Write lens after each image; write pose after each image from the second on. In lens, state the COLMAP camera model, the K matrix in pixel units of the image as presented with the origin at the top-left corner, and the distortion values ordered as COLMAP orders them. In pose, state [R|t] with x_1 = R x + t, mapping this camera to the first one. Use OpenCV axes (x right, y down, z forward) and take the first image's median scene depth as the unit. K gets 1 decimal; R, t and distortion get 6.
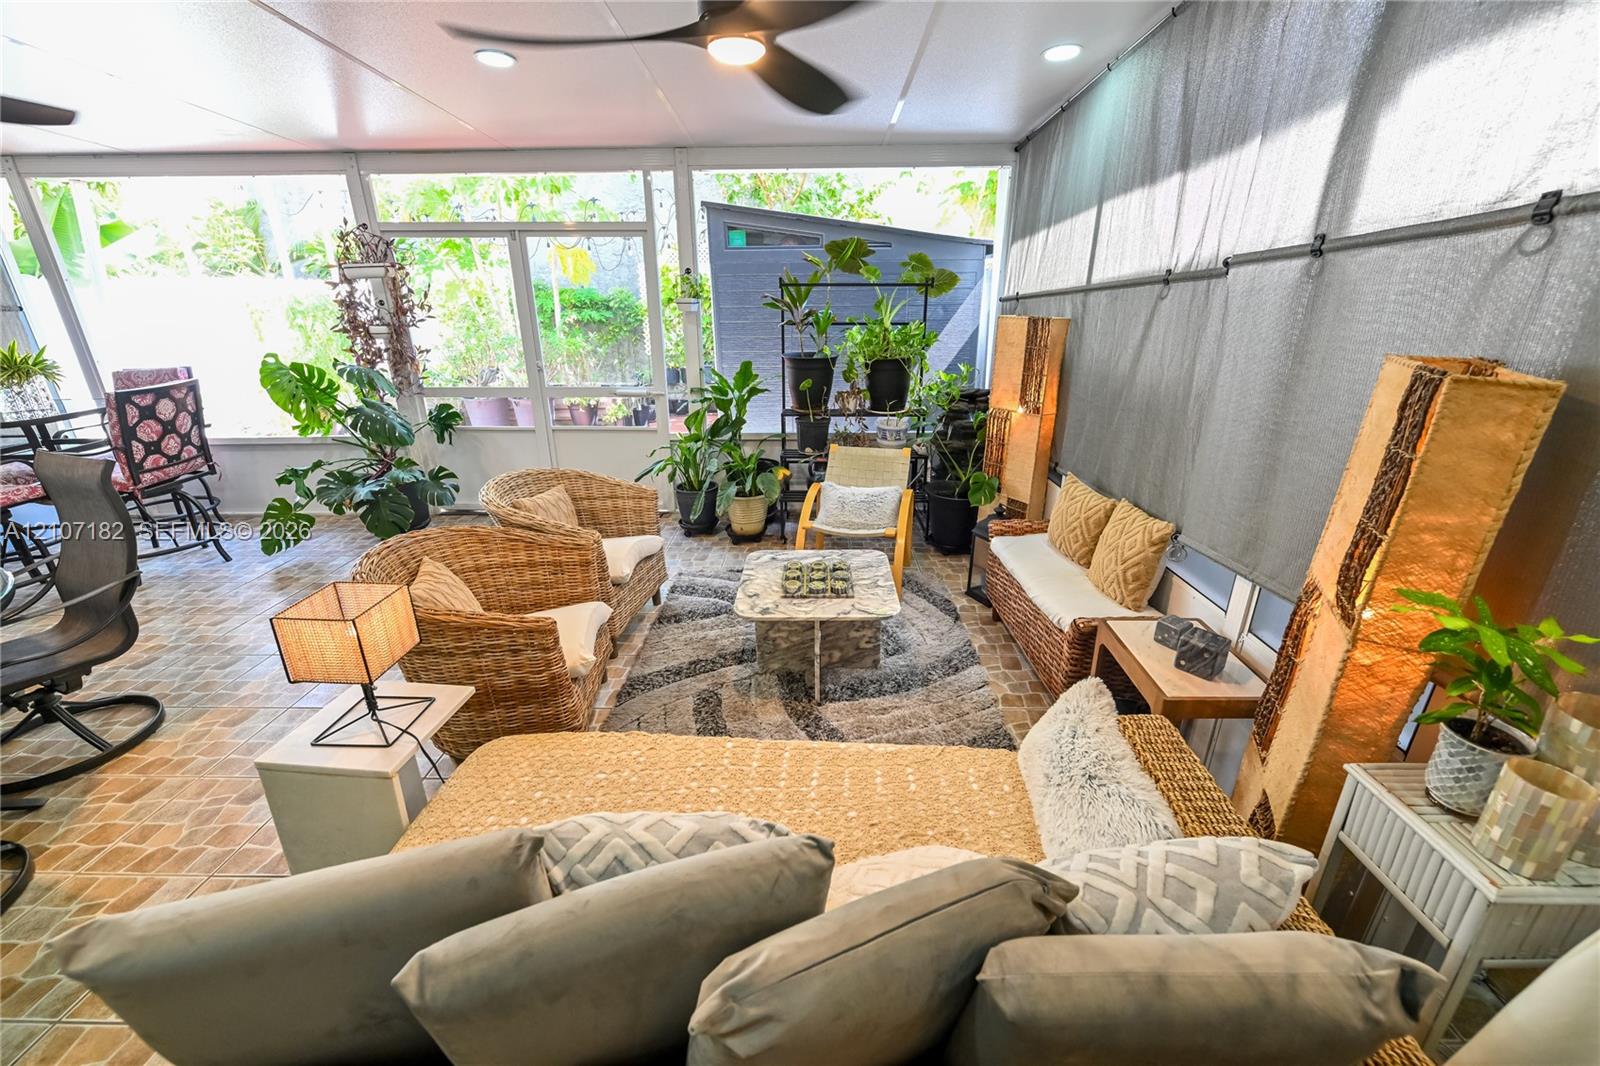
lens RADIAL K [[644.1, 0, 804.4], [0, 644.1, 528.3], [0, 0, 1]] dist [0.000591, 0.000038]
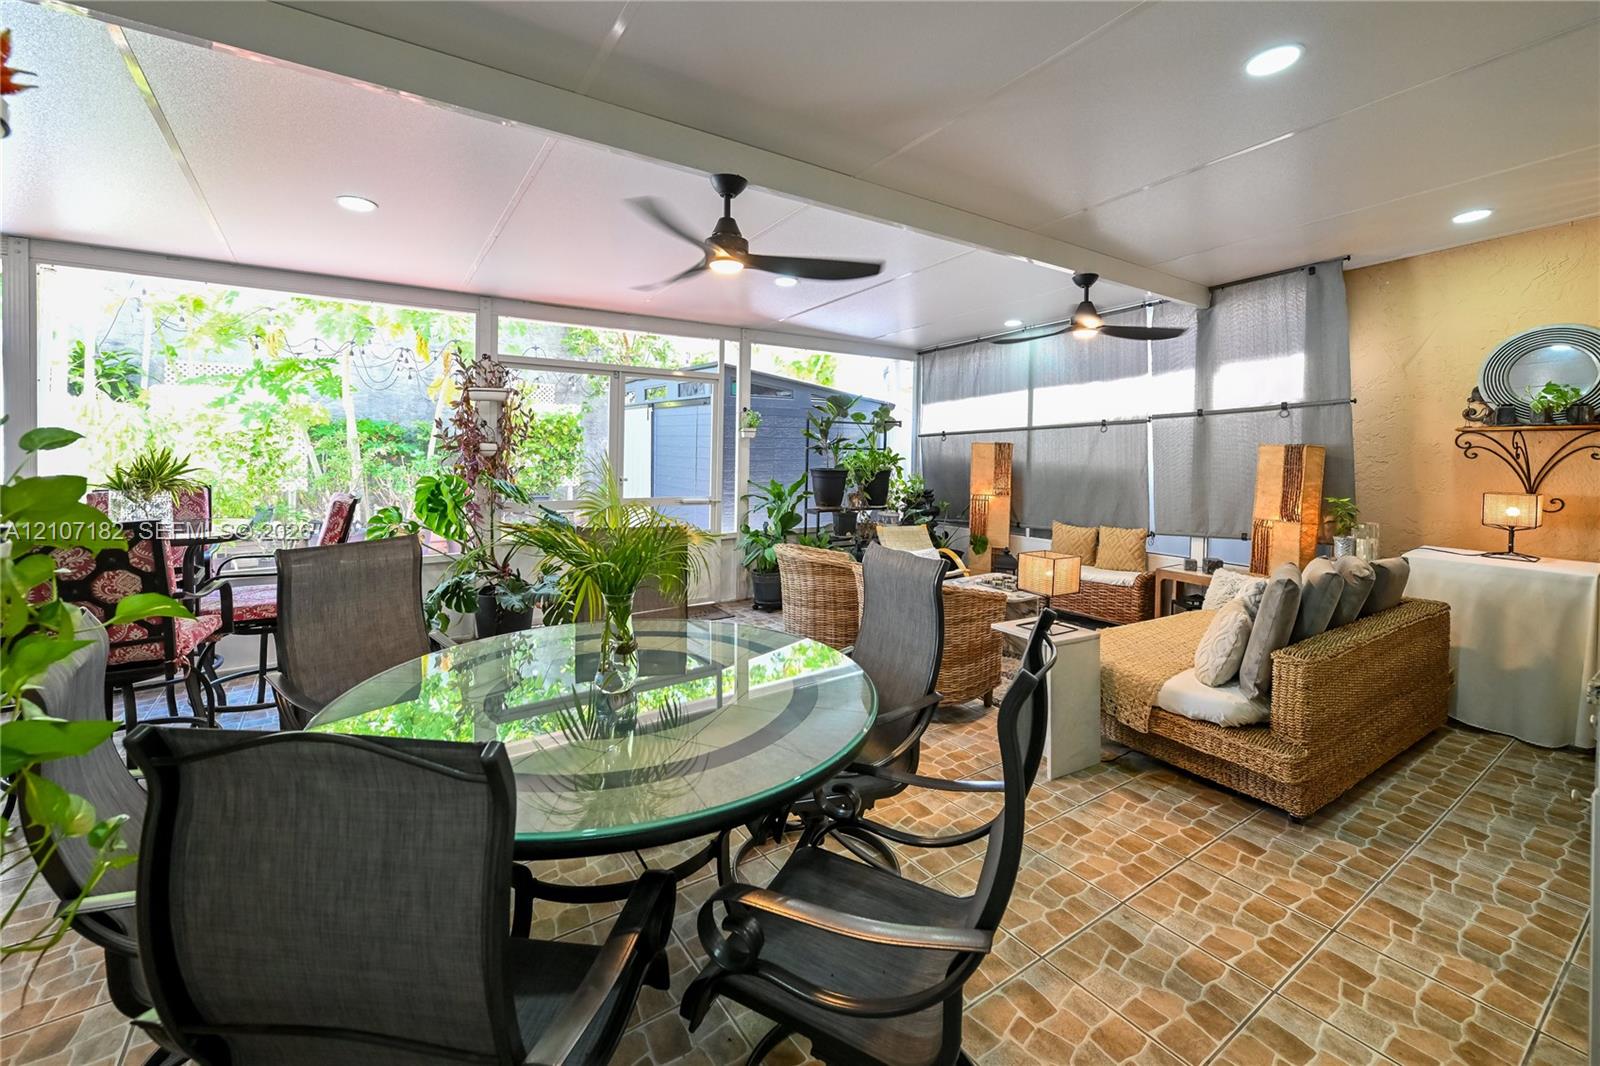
lens RADIAL K [[652.7, 0, 794.0], [0, 652.7, 457.1], [0, 0, 1]] dist [-0.000542, -0.000019]
pose [[0.819856, 0.009291, 0.572494, -0.896922], [0.177057, 0.946747, -0.268925, 0.080903], [-0.544506, 0.321844, 0.774552, -0.080090]]
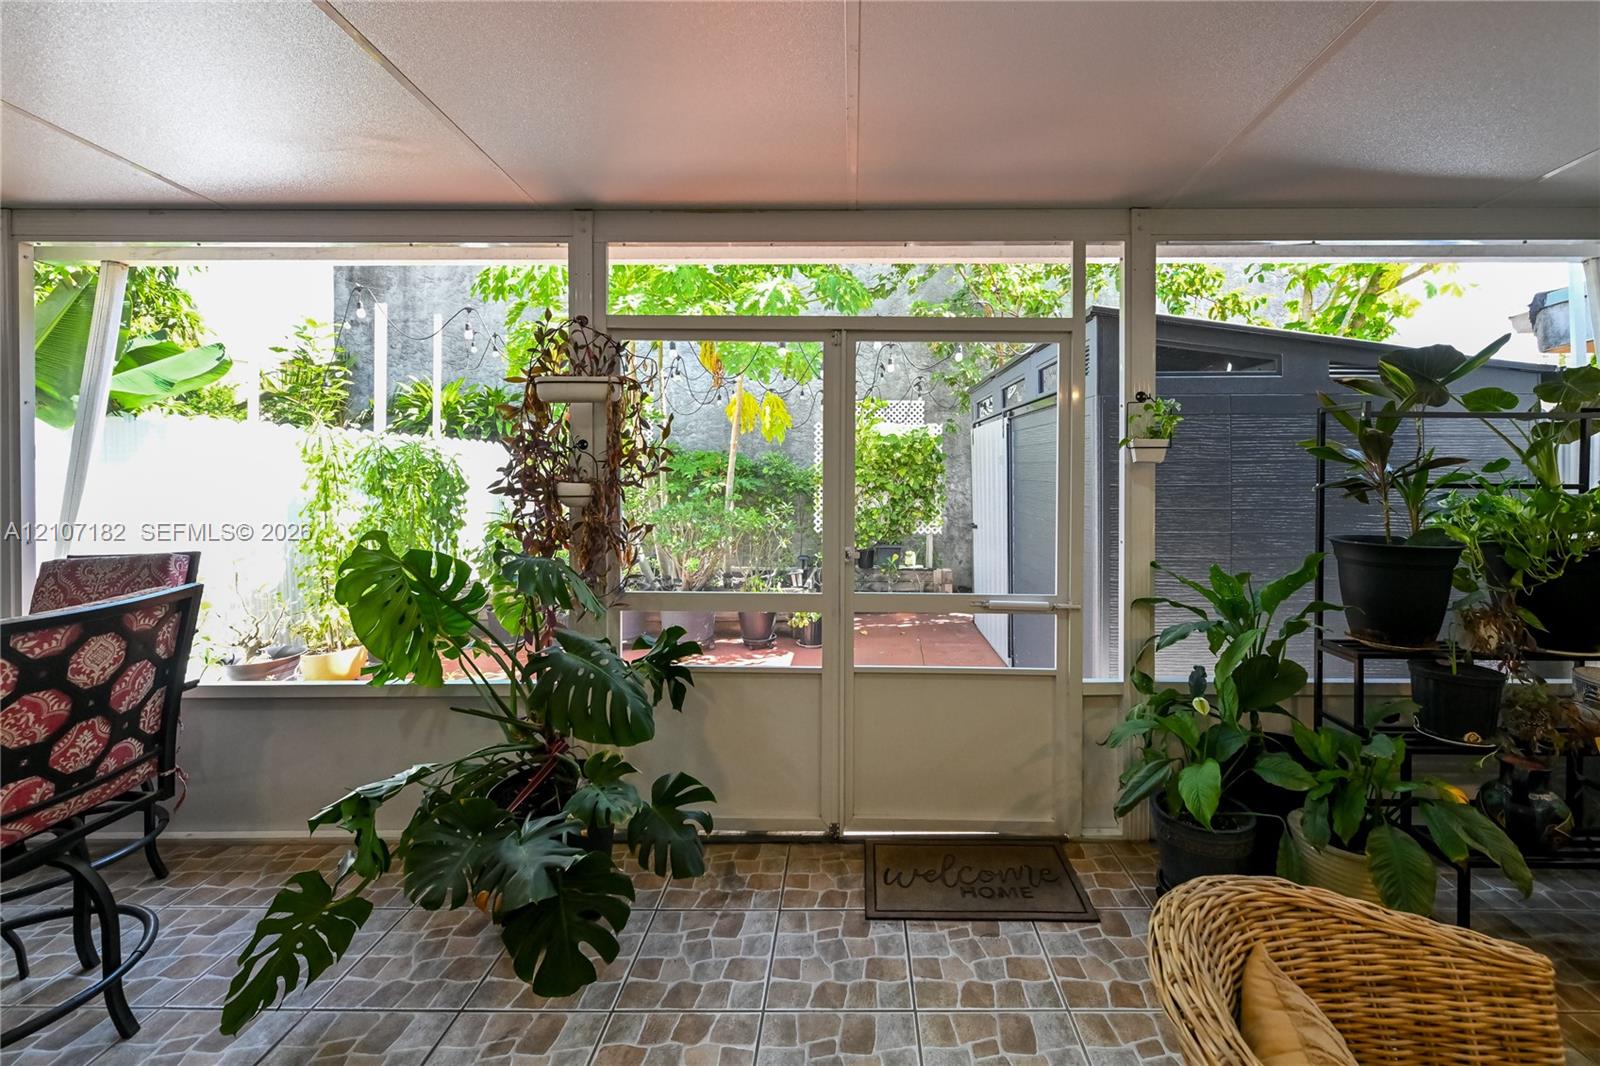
lens RADIAL K [[664.5, 0, 854.9], [0, 664.5, 475.3], [0, 0, 1]] dist [0.002695, 0.000205]
pose [[0.999769, 0.008479, 0.019740, -0.456299], [-0.001282, 0.940734, -0.339142, -0.135877], [-0.021446, 0.339039, 0.940528, 0.485658]]
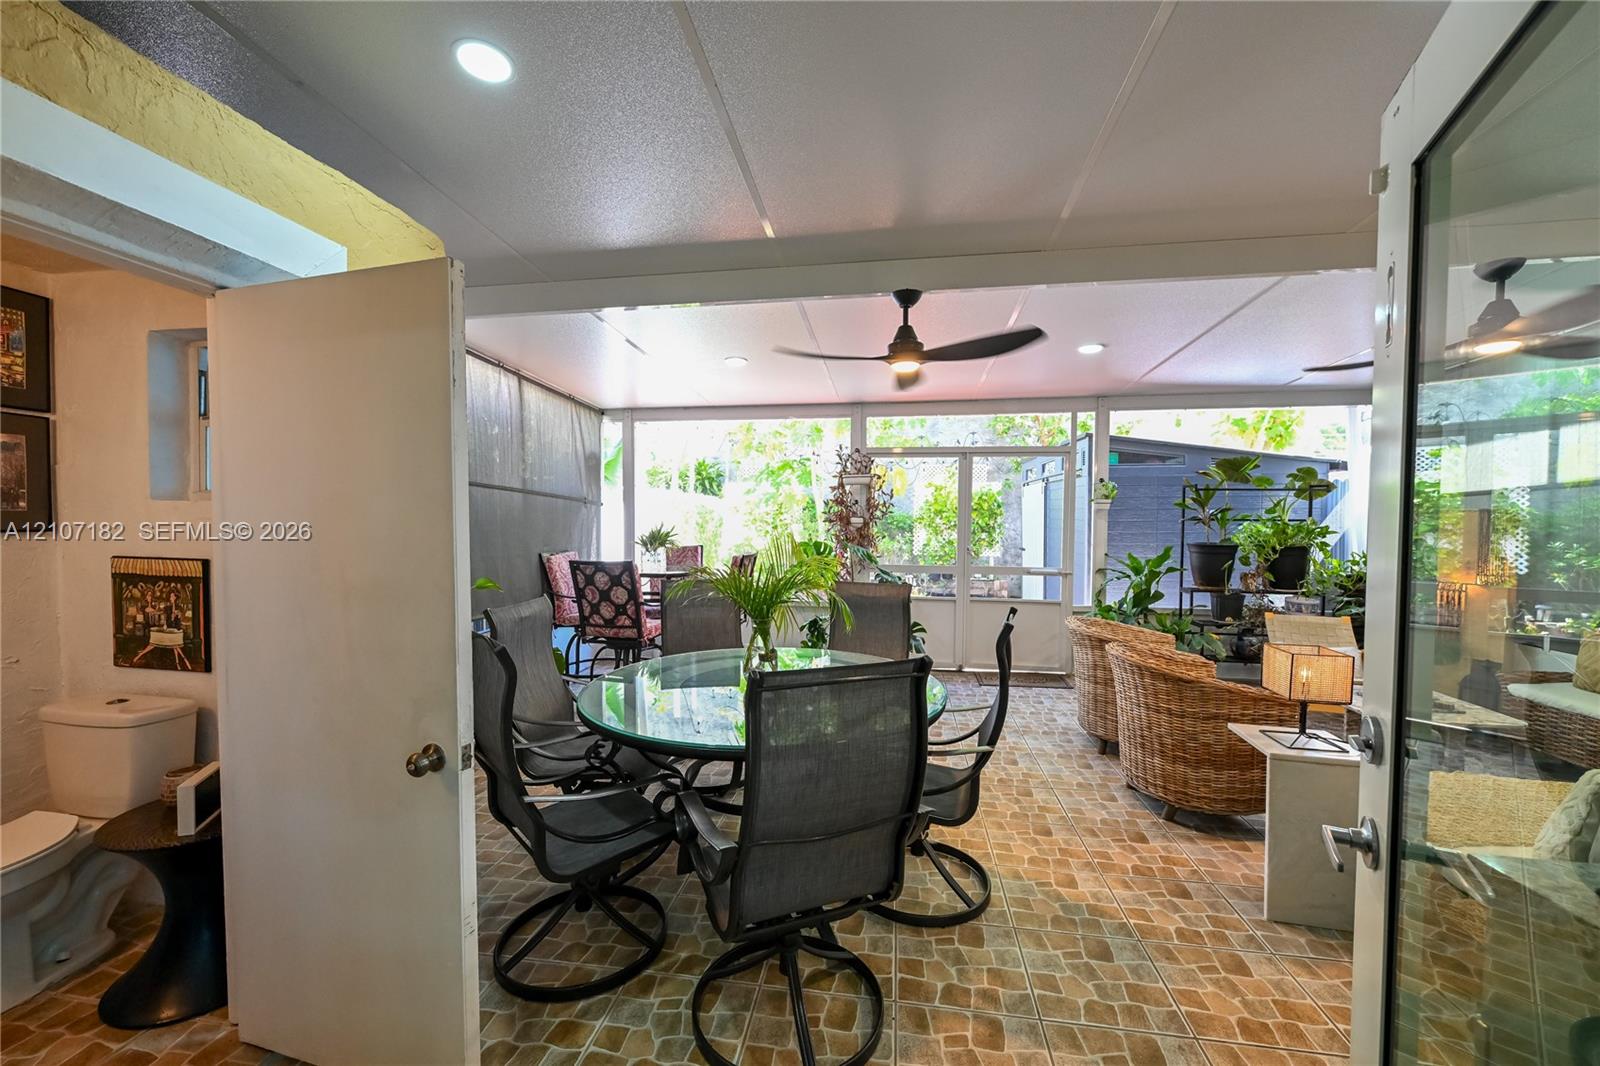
lens RADIAL K [[628.9, 0, 804.8], [0, 628.9, 537.4], [0, 0, 1]] dist [-0.001608, -0.000177]
pose [[0.990886, 0.015217, -0.133842, -0.618737], [-0.056118, 0.949903, -0.307466, 0.138862], [0.122458, 0.312174, 0.942099, -0.242429]]
